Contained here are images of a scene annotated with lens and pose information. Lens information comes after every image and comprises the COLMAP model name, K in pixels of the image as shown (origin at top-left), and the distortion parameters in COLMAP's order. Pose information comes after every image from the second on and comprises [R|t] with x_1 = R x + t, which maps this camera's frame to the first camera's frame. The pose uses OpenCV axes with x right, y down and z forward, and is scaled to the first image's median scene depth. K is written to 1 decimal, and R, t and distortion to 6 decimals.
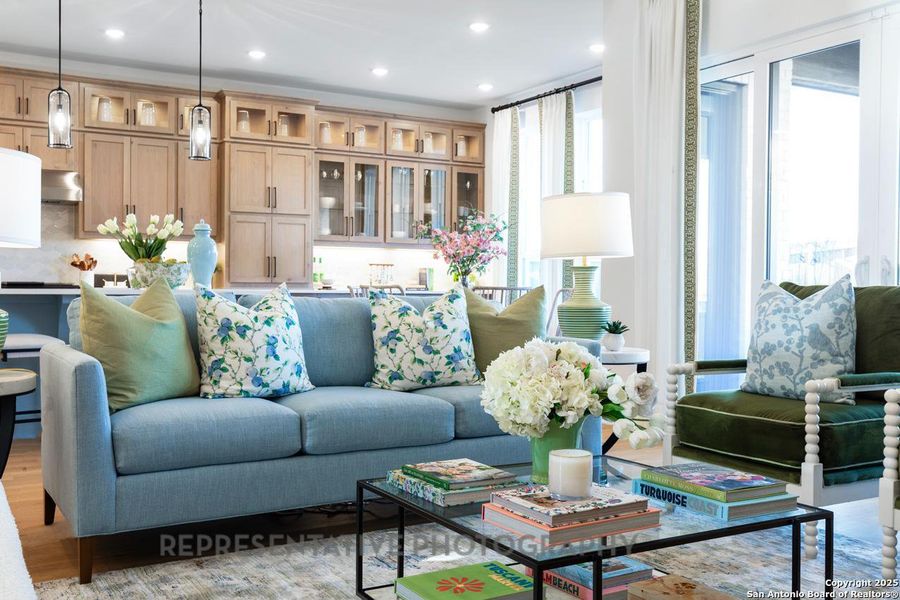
lens RADIAL K [[901.2, 0, 450.0], [0, 901.2, 300.0], [0, 0, 1]] dist [0.015955, 0.010914]
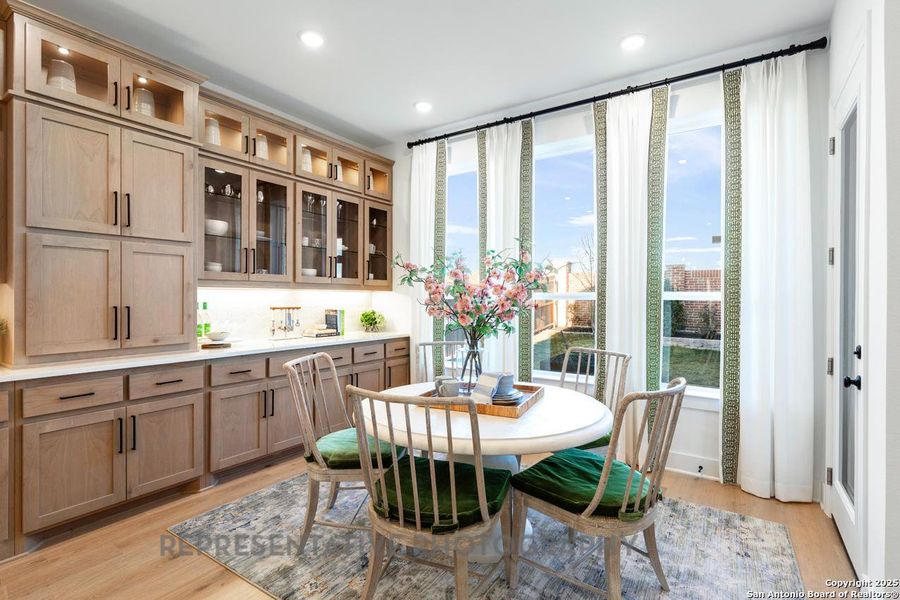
lens RADIAL K [[435.2, 0, 457.0], [0, 435.2, 300.9], [0, 0, 1]] dist [0.004342, 0.000296]
pose [[0.899535, -0.007115, 0.436791, -0.130688], [0.007847, 0.999969, 0.000129, -0.053655], [-0.436778, 0.003312, 0.899563, 0.676339]]
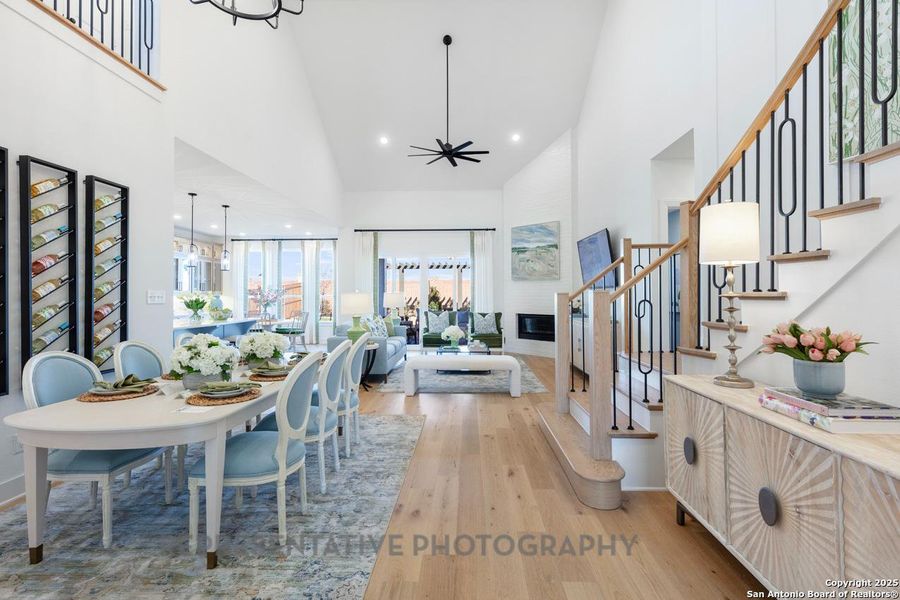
lens RADIAL K [[409.3, 0, 456.5], [0, 409.3, 289.7], [0, 0, 1]] dist [0.012466, -0.000187]
pose [[0.539145, 0.000606, 0.842213, -0.696226], [0.018918, 0.999739, -0.012830, -0.053468], [-0.842001, 0.022850, 0.538992, -0.171527]]
